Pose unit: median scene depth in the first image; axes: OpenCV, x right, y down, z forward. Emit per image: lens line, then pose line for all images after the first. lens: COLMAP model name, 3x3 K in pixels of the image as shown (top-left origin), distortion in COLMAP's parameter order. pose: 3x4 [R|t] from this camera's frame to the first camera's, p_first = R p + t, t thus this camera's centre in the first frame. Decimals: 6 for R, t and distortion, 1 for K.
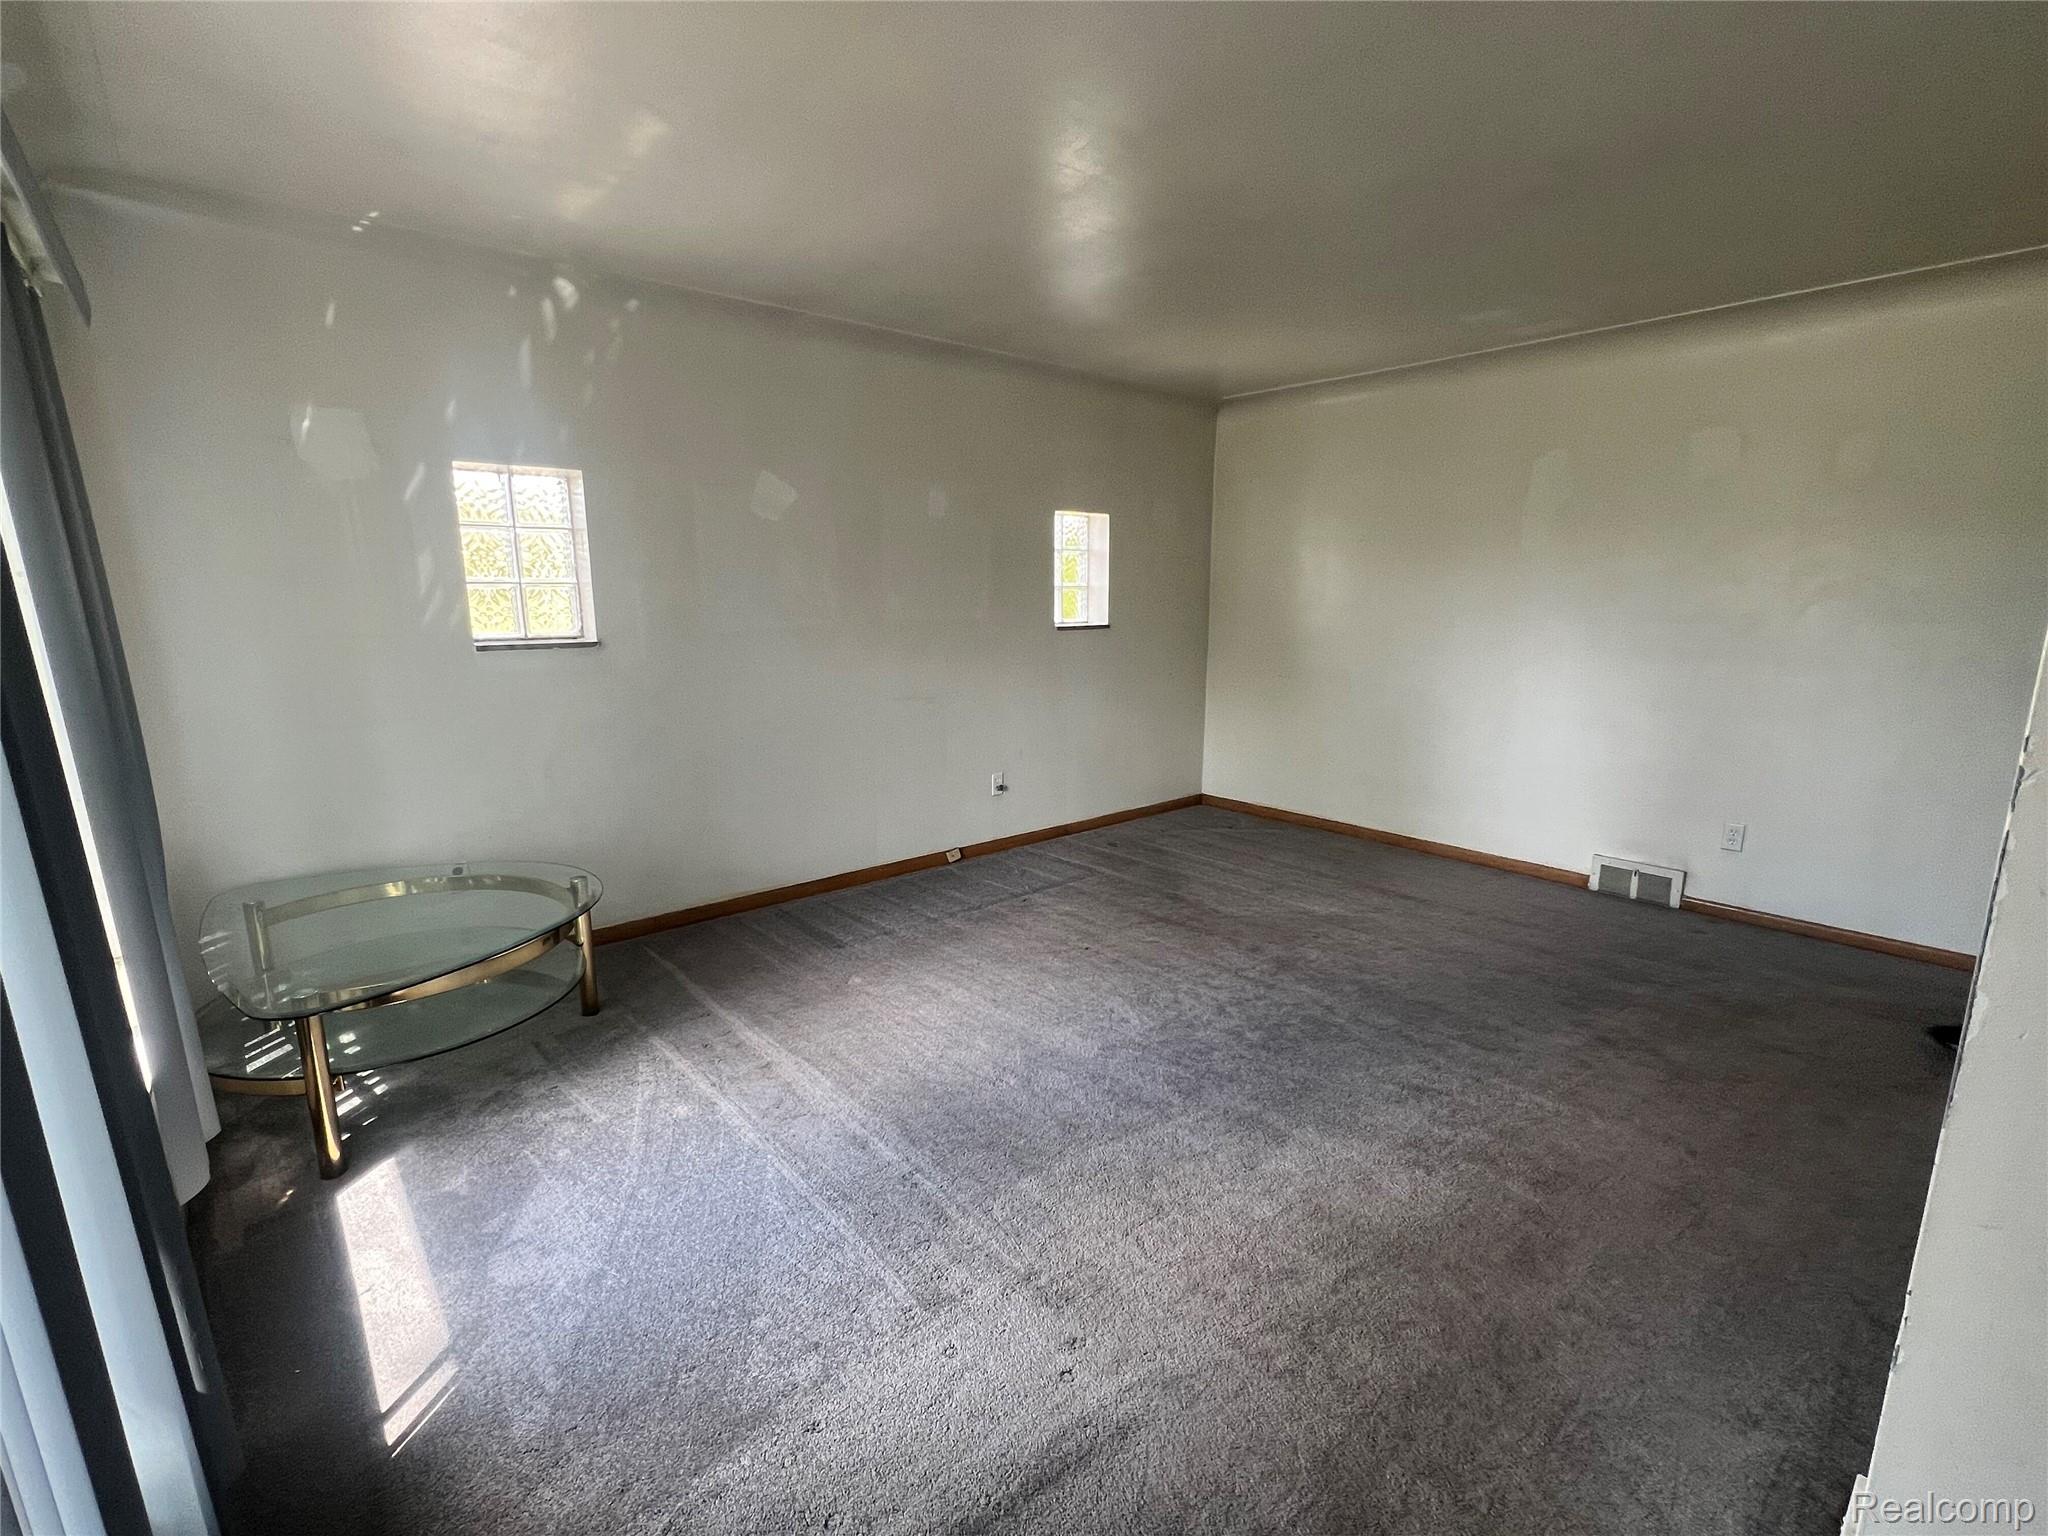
lens RADIAL K [[927.3, 0, 1029.2], [0, 927.3, 769.7], [0, 0, 1]] dist [-0.001385, 0.000071]
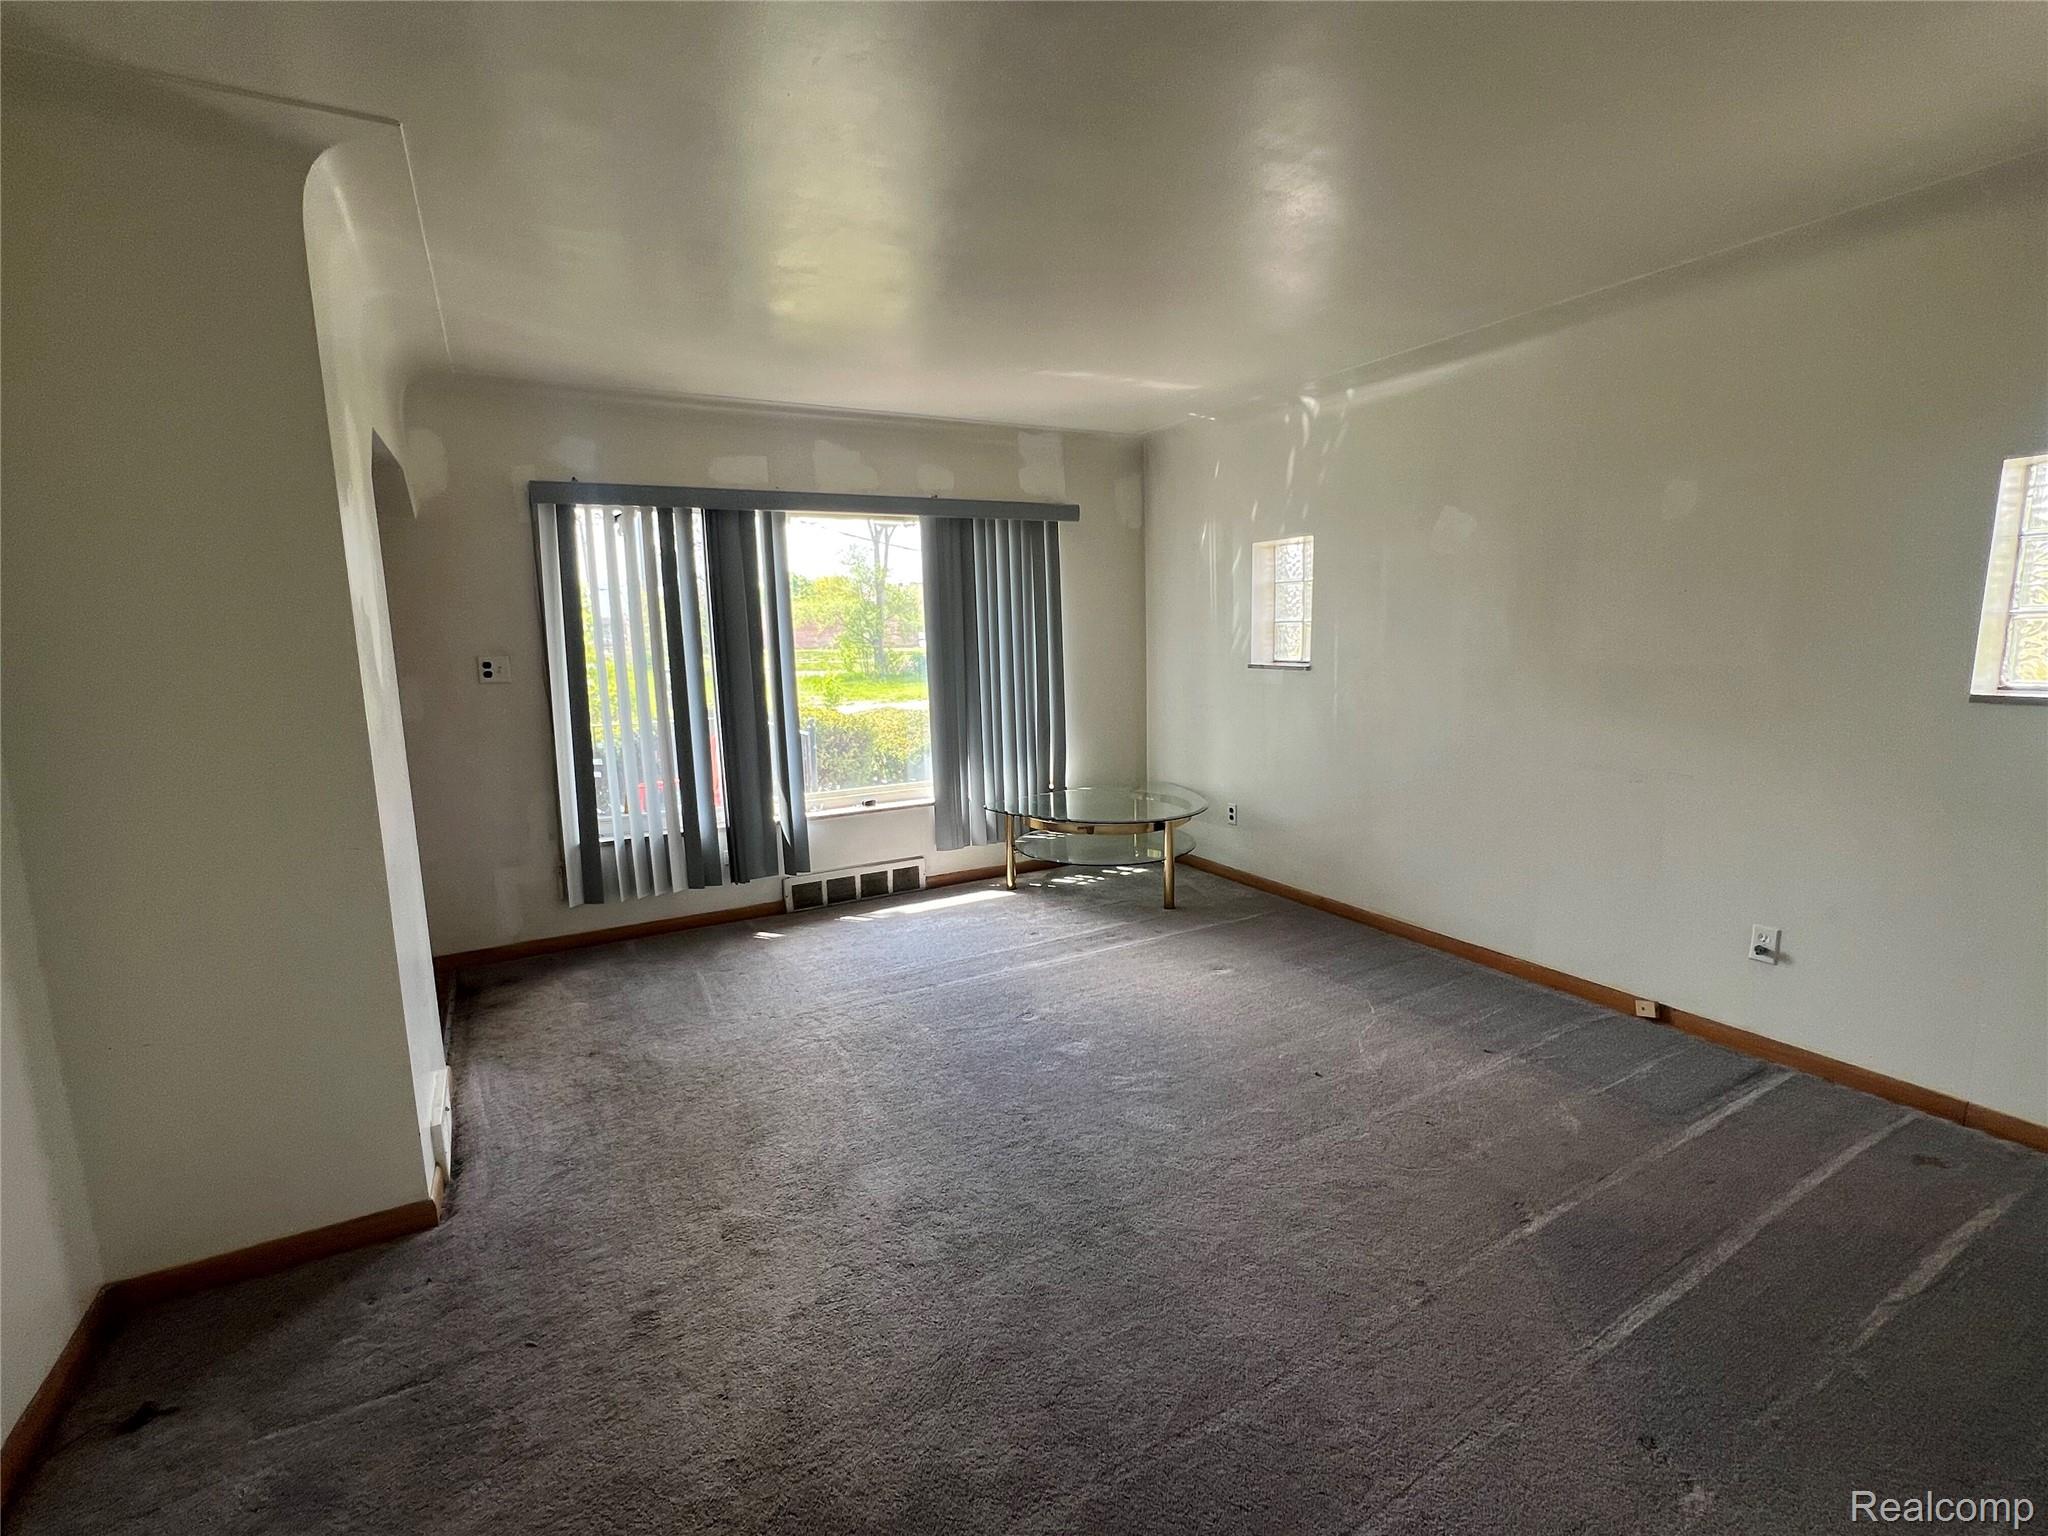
lens RADIAL K [[927.3, 0, 1029.2], [0, 927.3, 769.7], [0, 0, 1]] dist [-0.001385, 0.000071]
pose [[-0.202707, 0.151689, -0.967419, 0.948816], [-0.172190, 0.967015, 0.187705, -0.188684], [0.963982, 0.204629, -0.169902, 0.943957]]
